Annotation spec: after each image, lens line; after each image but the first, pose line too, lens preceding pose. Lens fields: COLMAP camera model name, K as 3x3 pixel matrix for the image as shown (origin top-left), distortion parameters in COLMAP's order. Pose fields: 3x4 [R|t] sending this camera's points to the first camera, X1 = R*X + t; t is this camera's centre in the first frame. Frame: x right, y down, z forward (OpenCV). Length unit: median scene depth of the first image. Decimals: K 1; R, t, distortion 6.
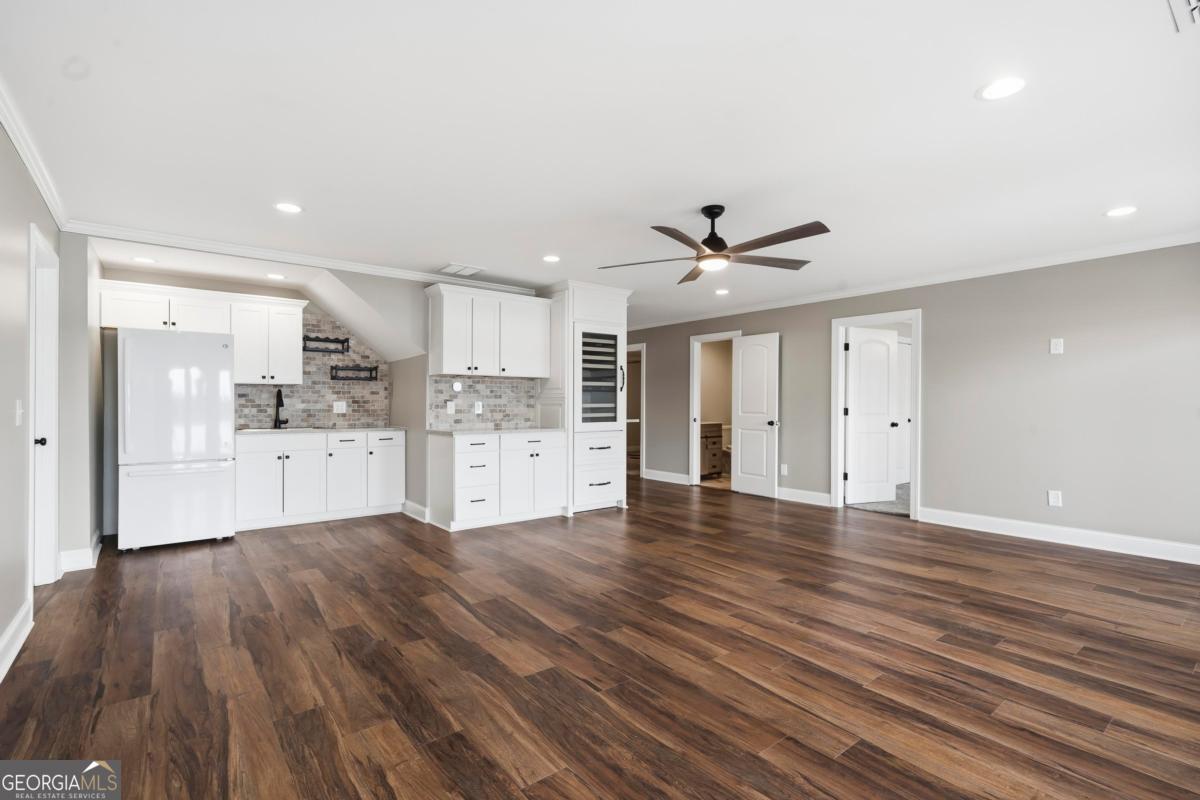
lens RADIAL K [[531.8, 0, 600.4], [0, 531.8, 403.1], [0, 0, 1]] dist [0.001910, 0.000146]
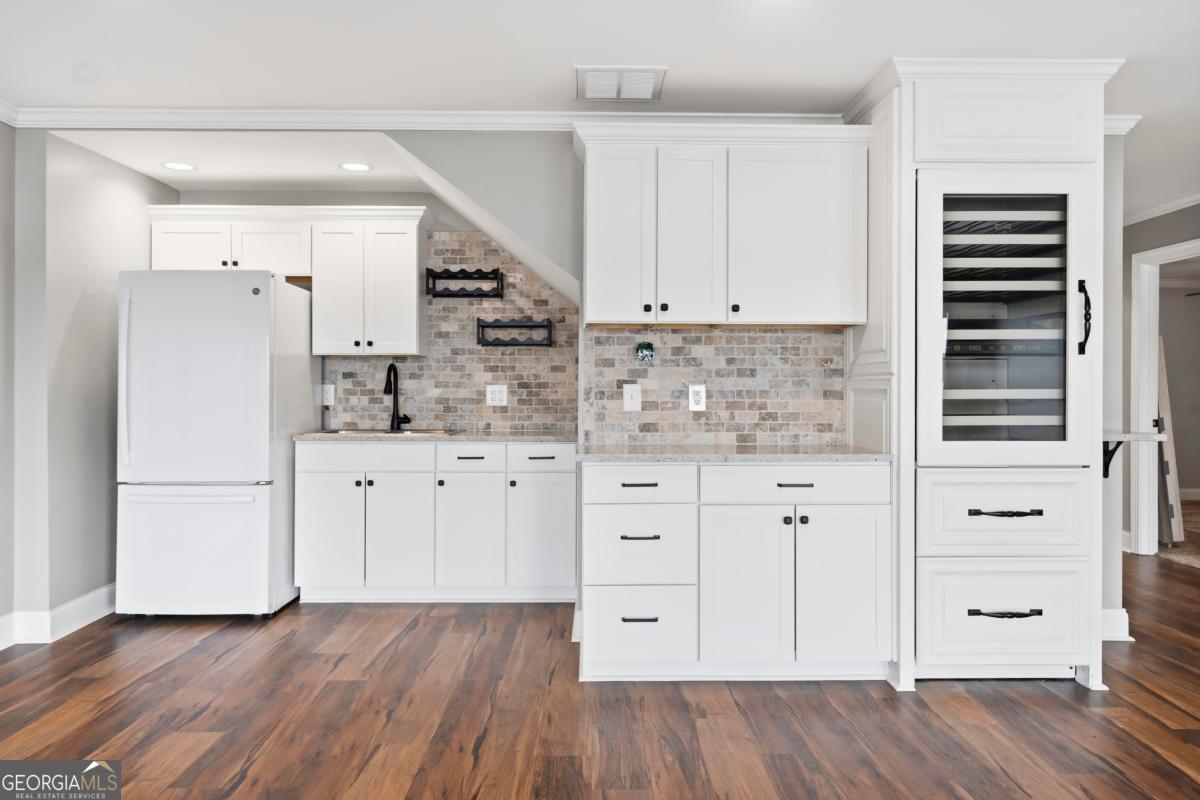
lens RADIAL K [[823.9, 0, 600.3], [0, 823.9, 387.5], [0, 0, 1]] dist [0.011727, 0.002902]
pose [[0.797438, 0.000090, -0.603401, 0.119545], [-0.000556, 1.000000, -0.000585, 0.000384], [0.603401, 0.000802, 0.797437, 0.394011]]
